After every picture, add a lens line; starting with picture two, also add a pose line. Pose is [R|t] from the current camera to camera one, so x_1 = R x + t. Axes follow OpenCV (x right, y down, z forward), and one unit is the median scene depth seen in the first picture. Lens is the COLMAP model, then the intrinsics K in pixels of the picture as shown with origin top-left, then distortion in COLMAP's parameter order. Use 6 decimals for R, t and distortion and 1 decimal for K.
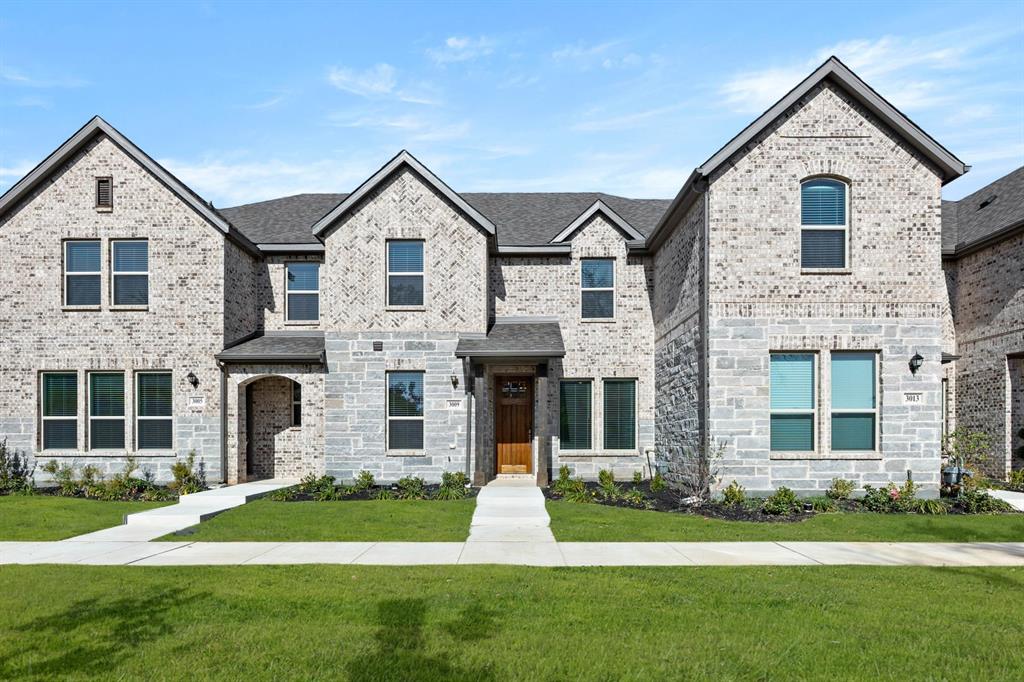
lens RADIAL K [[413.3, 0, 482.9], [0, 413.3, 394.7], [0, 0, 1]] dist [-0.000054, 0.000115]
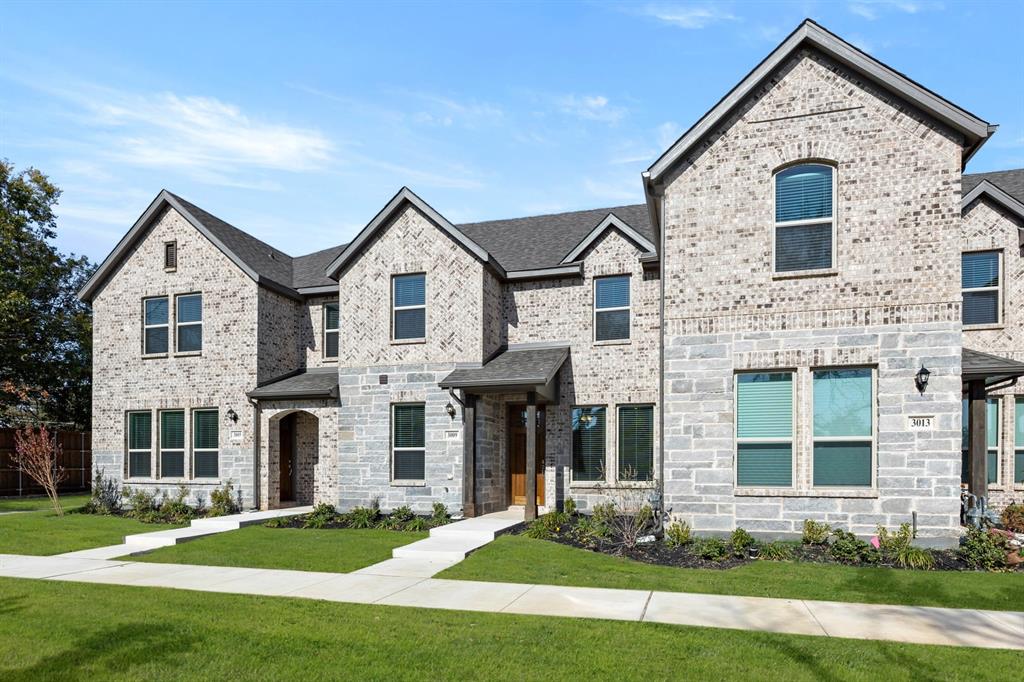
lens RADIAL K [[423.8, 0, 544.0], [0, 423.8, 419.6], [0, 0, 1]] dist [0.000253, -0.000088]
pose [[0.981936, -0.019015, -0.188255, 0.337289], [0.018500, 0.999819, -0.004491, -0.004908], [0.188306, 0.000927, 0.982110, 0.035265]]
